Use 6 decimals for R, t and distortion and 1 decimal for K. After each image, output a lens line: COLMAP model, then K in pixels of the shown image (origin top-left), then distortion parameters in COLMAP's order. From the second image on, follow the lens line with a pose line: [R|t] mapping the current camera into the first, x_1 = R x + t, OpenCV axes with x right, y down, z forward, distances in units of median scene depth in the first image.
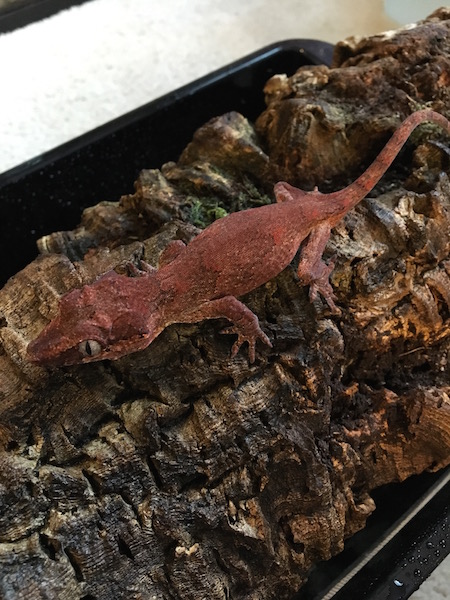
lens RADIAL K [[522.1, 0, 225.0], [0, 522.1, 300.0], [0, 0, 1]] dist [0.091955, -0.191911]
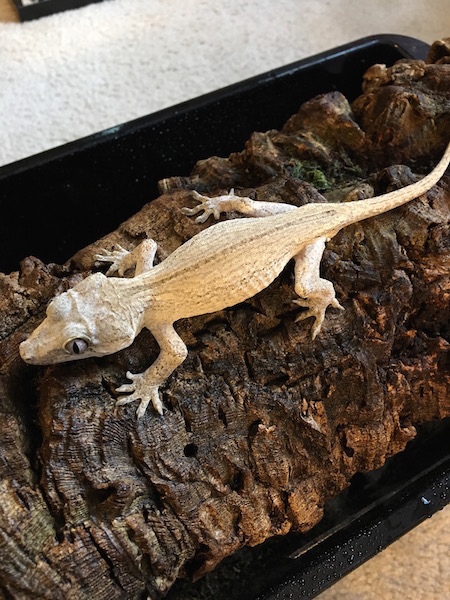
lens RADIAL K [[522.1, 0, 225.0], [0, 522.1, 300.0], [0, 0, 1]] dist [0.091955, -0.191911]
pose [[0.987859, 0.139744, -0.067862, -0.110988], [-0.138012, 0.989988, 0.029604, 0.122669], [0.071320, -0.019879, 0.997255, -0.230610]]
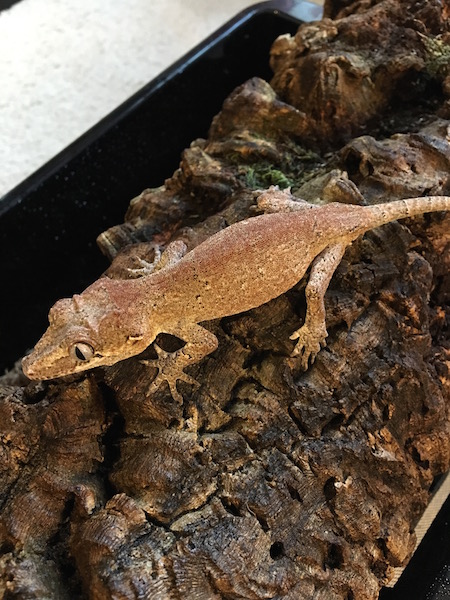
lens RADIAL K [[525.2, 0, 225.0], [0, 525.2, 300.0], [0, 0, 1]] dist [0.078977, -0.168273]
pose [[0.976404, -0.205379, 0.066740, -0.260663], [0.202799, 0.978256, 0.043448, 0.010174], [-0.074212, -0.028888, 0.996824, -0.040045]]
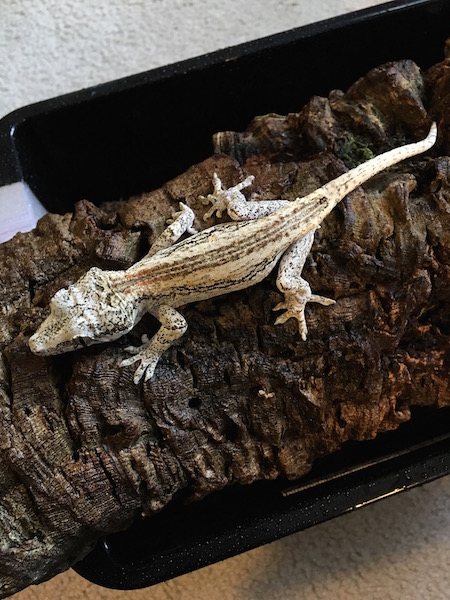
lens RADIAL K [[522.1, 0, 225.0], [0, 522.1, 300.0], [0, 0, 1]] dist [0.091955, -0.191911]
pose [[0.939632, 0.306739, -0.151669, -0.034414], [-0.267626, 0.934960, 0.232866, -0.057399], [0.213233, -0.178218, 0.960609, -0.295825]]
